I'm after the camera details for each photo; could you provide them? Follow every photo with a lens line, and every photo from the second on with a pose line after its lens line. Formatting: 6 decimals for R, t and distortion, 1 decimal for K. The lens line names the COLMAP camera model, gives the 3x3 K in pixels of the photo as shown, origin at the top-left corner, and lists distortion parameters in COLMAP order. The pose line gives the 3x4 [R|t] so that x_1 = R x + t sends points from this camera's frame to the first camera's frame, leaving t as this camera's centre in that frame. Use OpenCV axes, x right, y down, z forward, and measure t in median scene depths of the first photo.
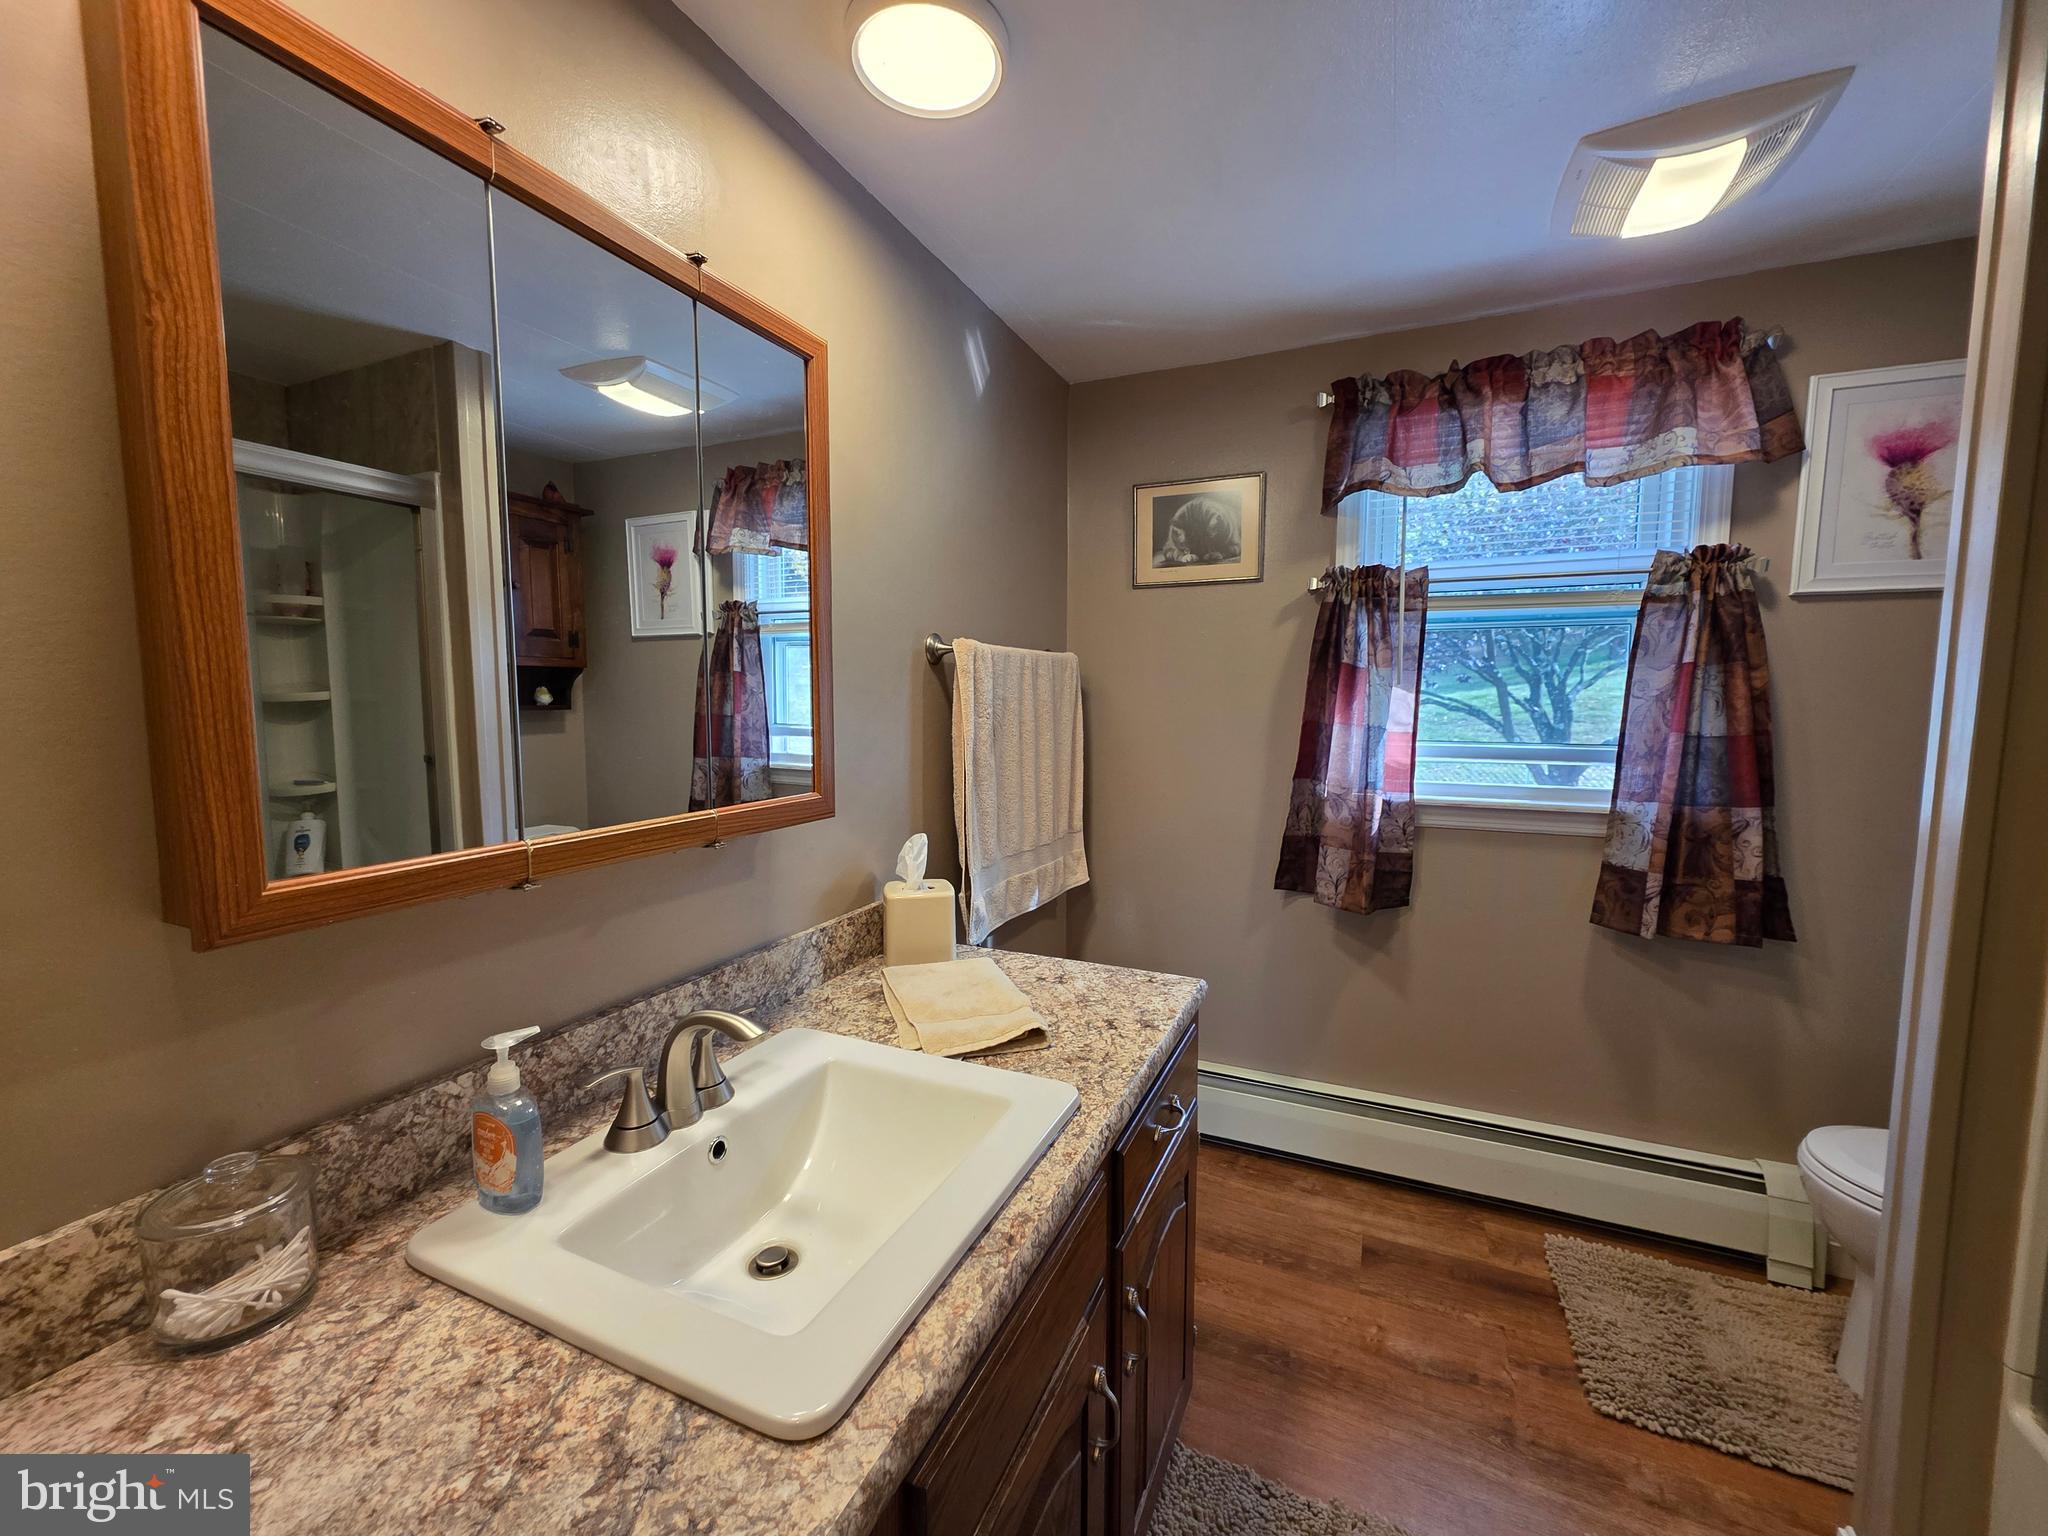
lens RADIAL K [[812.7, 0, 1022.2], [0, 812.7, 764.9], [0, 0, 1]] dist [0.003251, -0.000460]
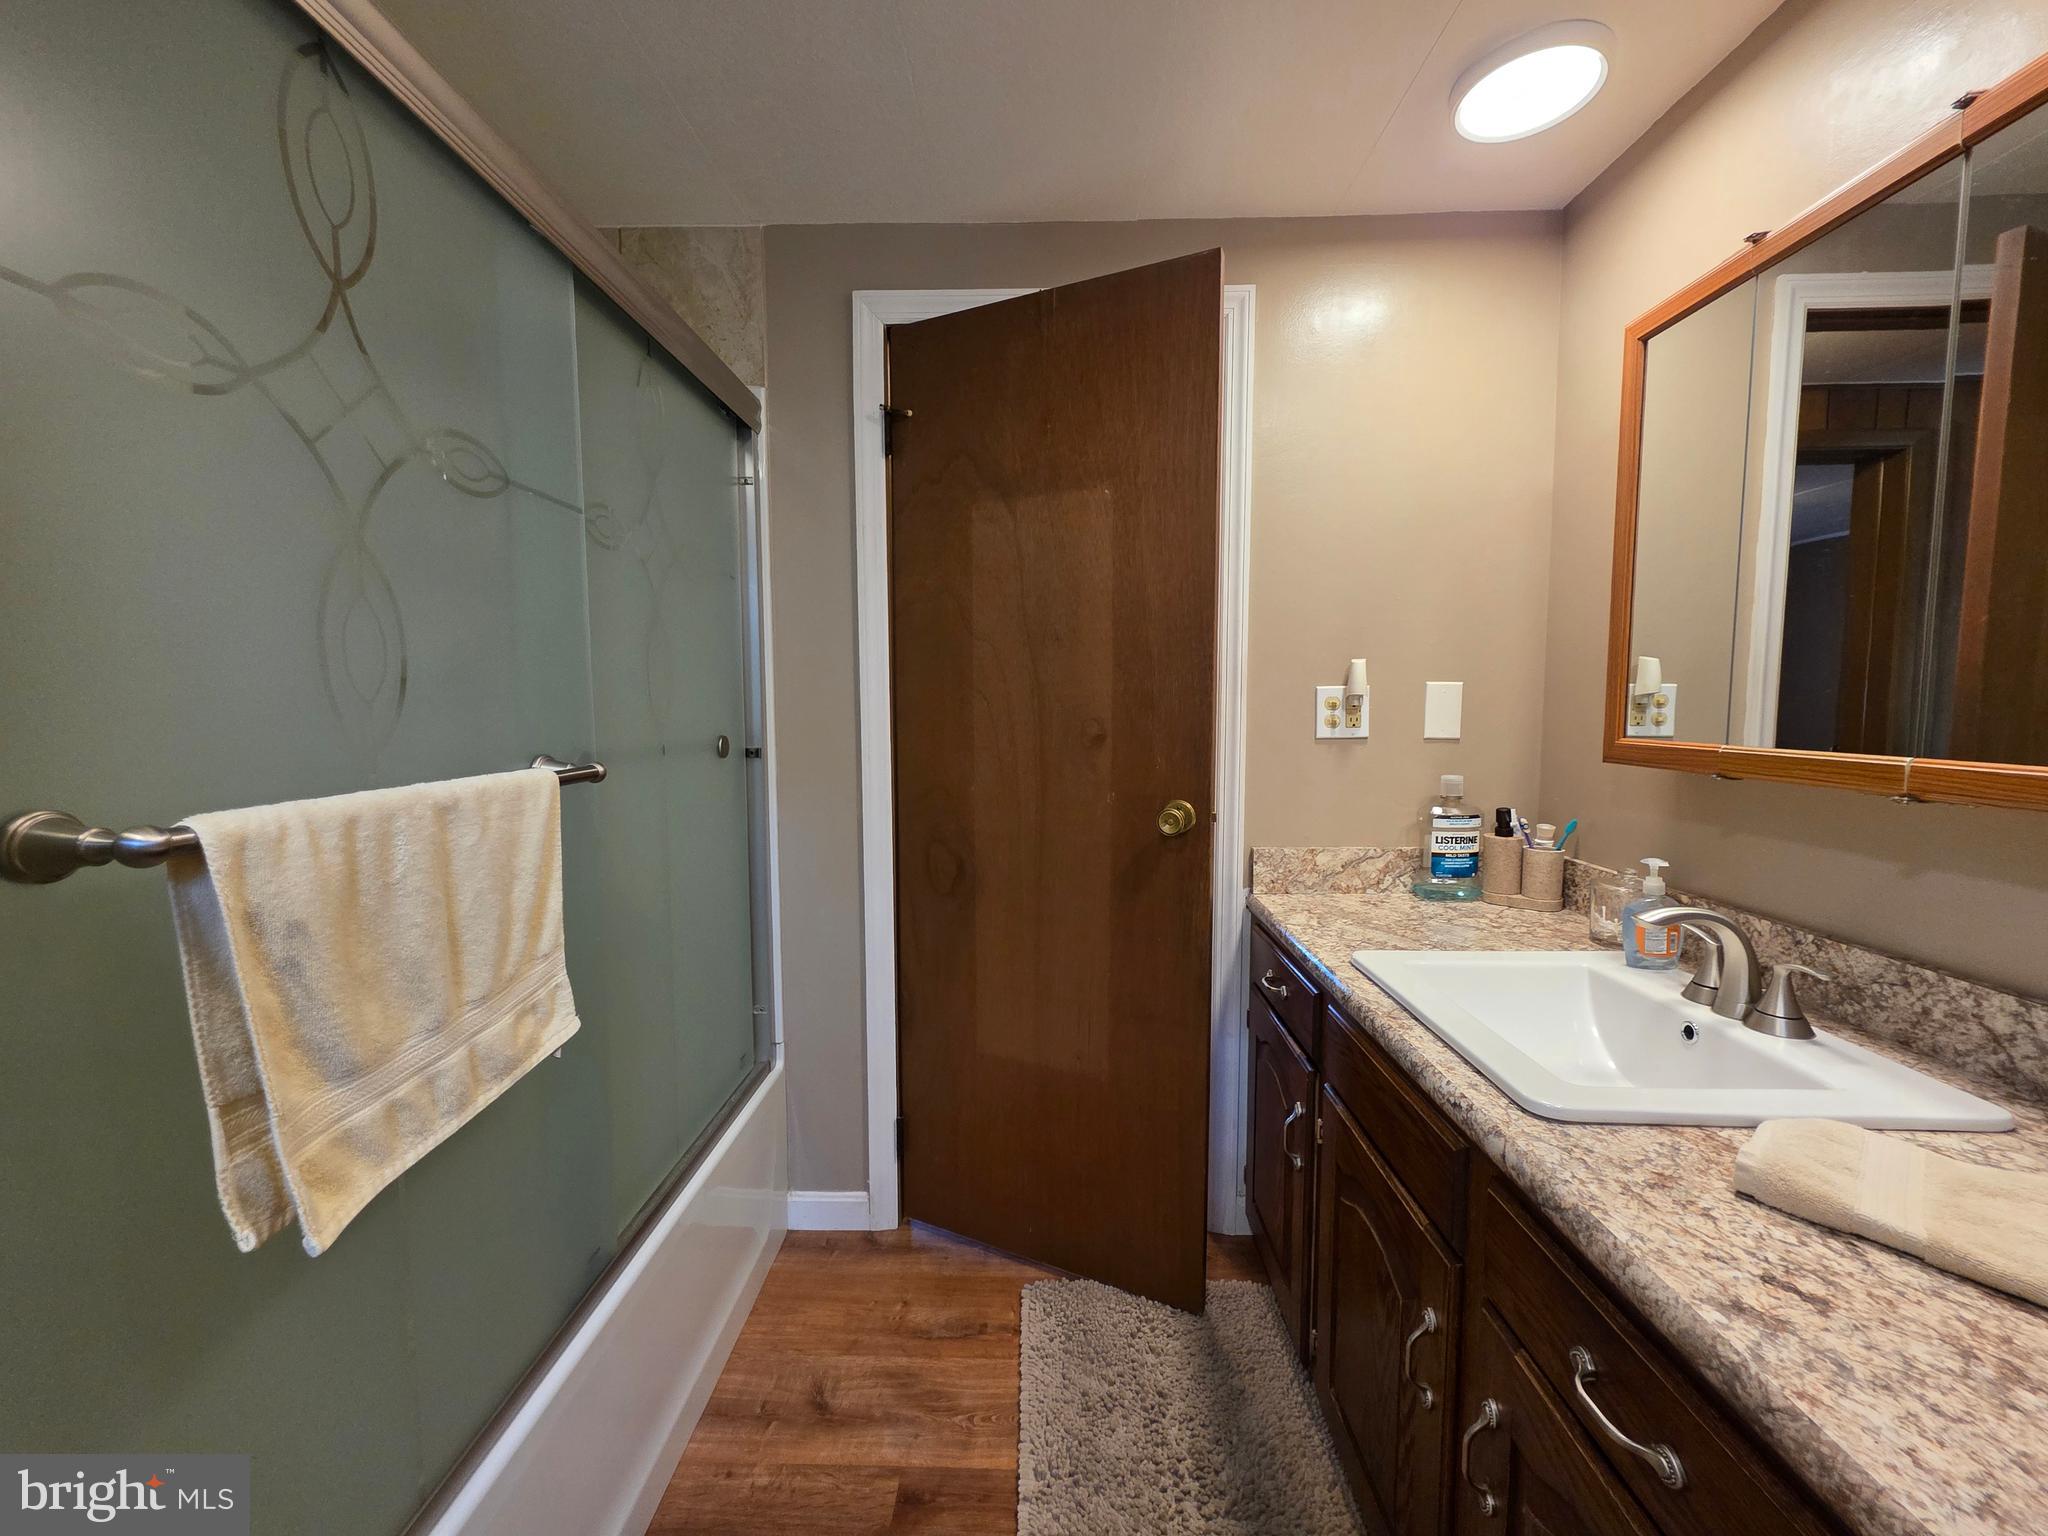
lens RADIAL K [[812.7, 0, 1027.7], [0, 812.7, 767.5], [0, 0, 1]] dist [0.003251, -0.000460]
pose [[-0.918592, 0.038614, -0.393316, 0.746997], [-0.027679, 0.986485, 0.161494, -0.044951], [0.394237, 0.159233, -0.905109, 1.307780]]
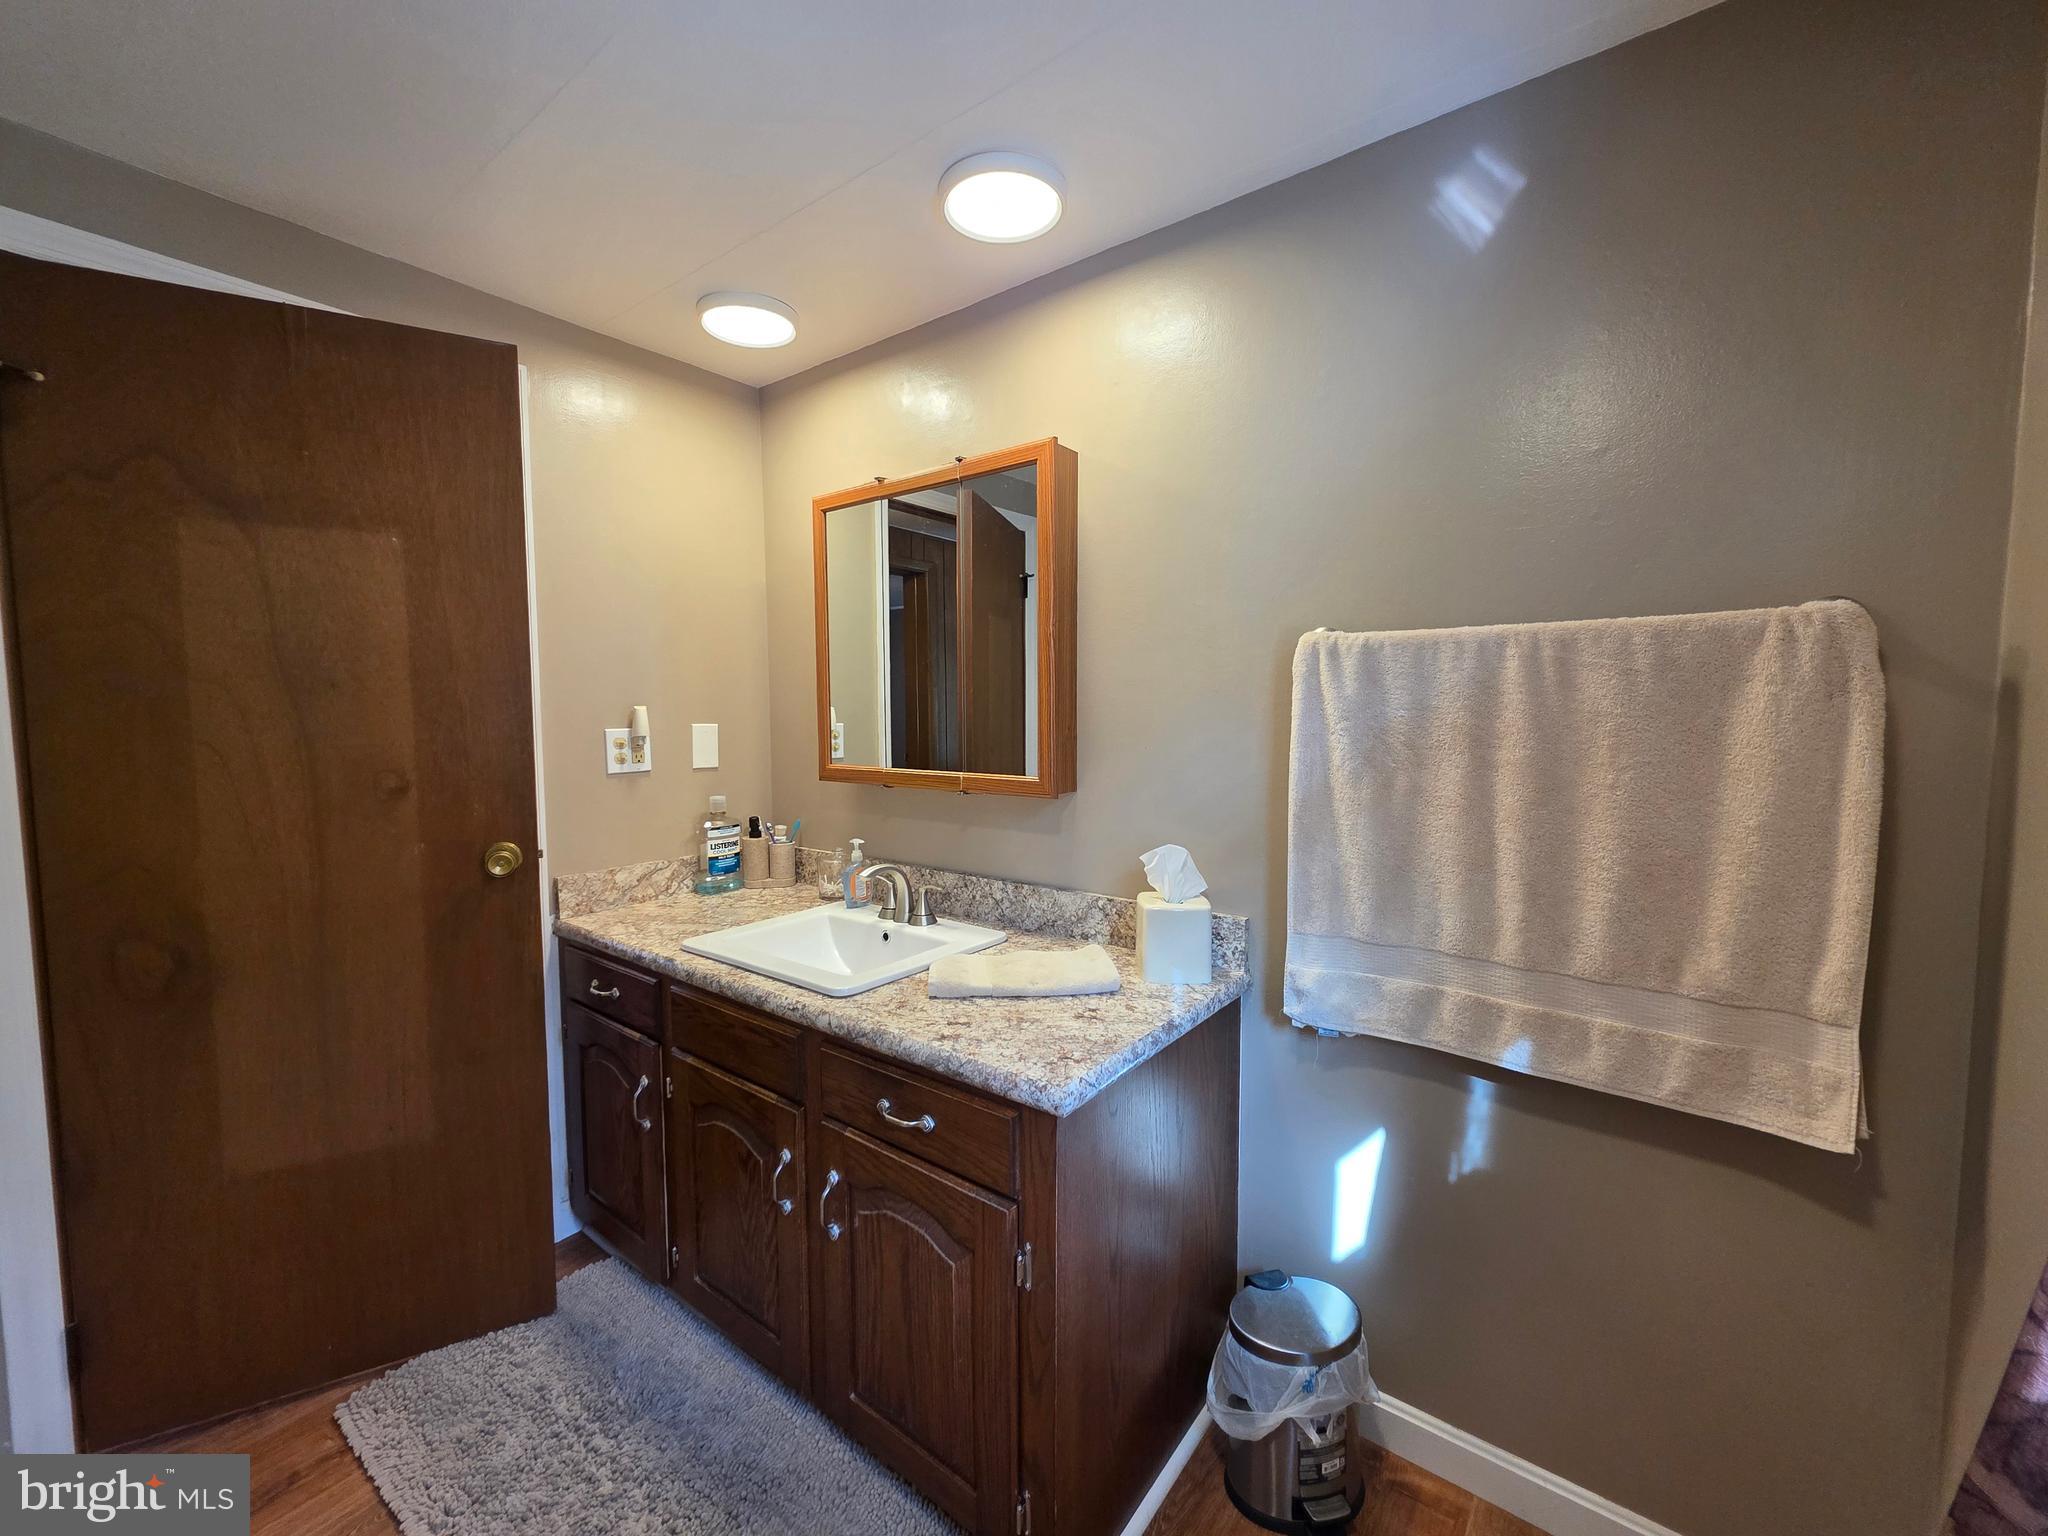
lens RADIAL K [[812.7, 0, 1022.4], [0, 812.7, 767.5], [0, 0, 1]] dist [0.003251, -0.000460]
pose [[-0.216984, 0.074026, -0.973364, 1.170831], [-0.079623, 0.992456, 0.093228, -0.117667], [0.972922, 0.097731, -0.209453, 1.374995]]
